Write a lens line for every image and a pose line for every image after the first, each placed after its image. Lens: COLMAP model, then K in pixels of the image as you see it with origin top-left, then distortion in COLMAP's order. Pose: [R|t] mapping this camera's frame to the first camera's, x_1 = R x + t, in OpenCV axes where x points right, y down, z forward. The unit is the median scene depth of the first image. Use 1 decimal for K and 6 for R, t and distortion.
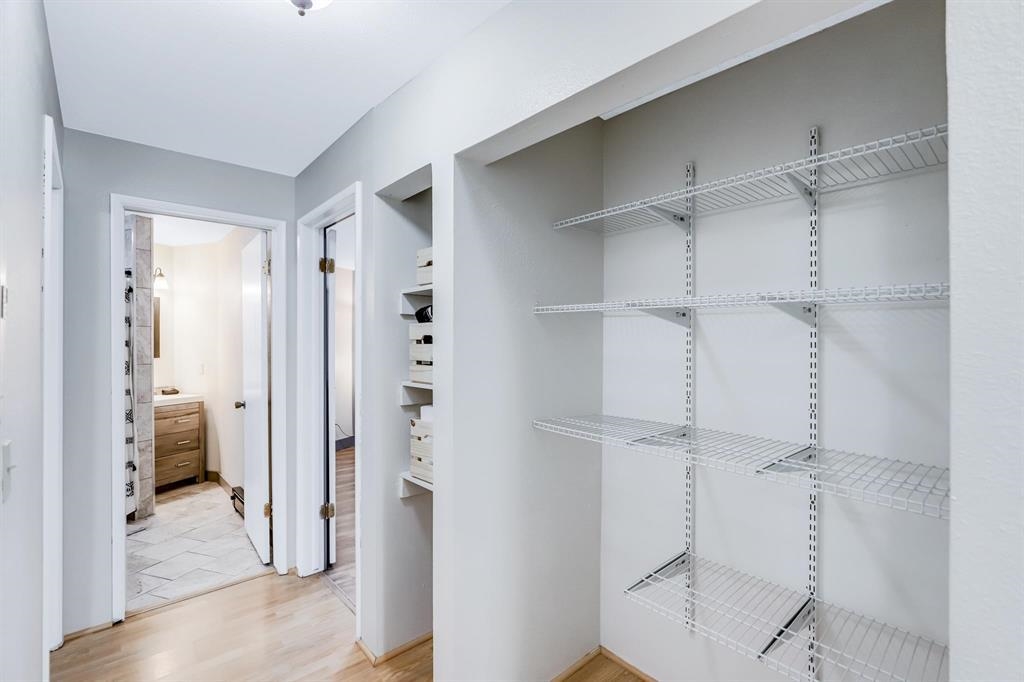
lens RADIAL K [[467.9, 0, 512.8], [0, 467.9, 342.7], [0, 0, 1]] dist [-0.016276, 0.000664]
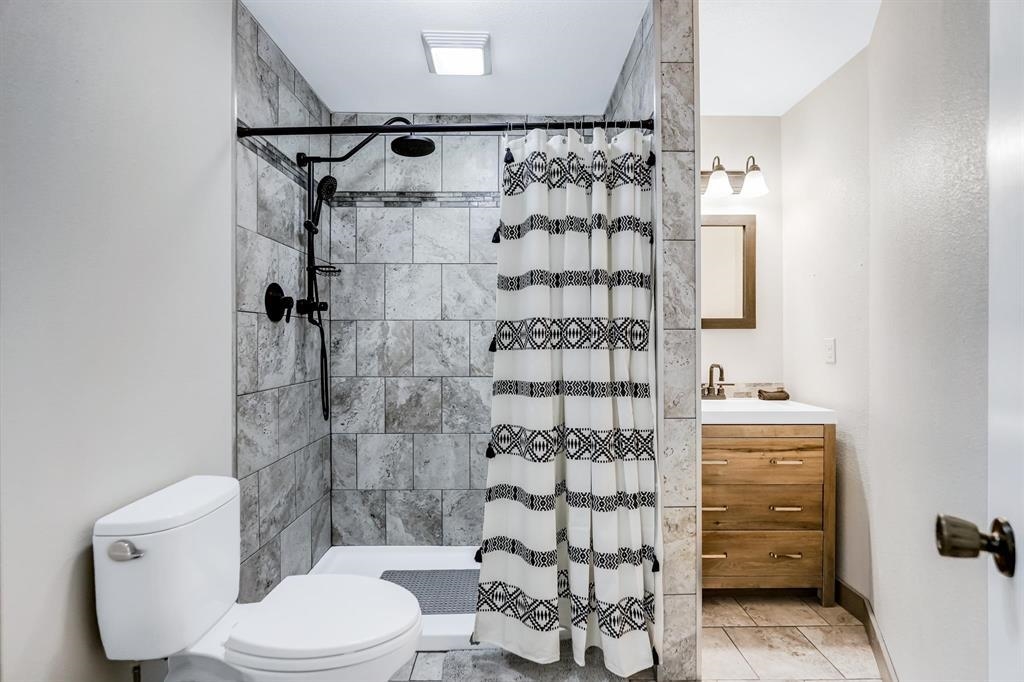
lens RADIAL K [[467.9, 0, 513.4], [0, 467.9, 340.9], [0, 0, 1]] dist [-0.016276, 0.000664]
pose [[0.319795, 0.005139, -0.947473, -0.372553], [-0.000201, 0.999986, 0.005356, 0.047837], [0.947487, -0.001523, 0.319791, 0.612884]]
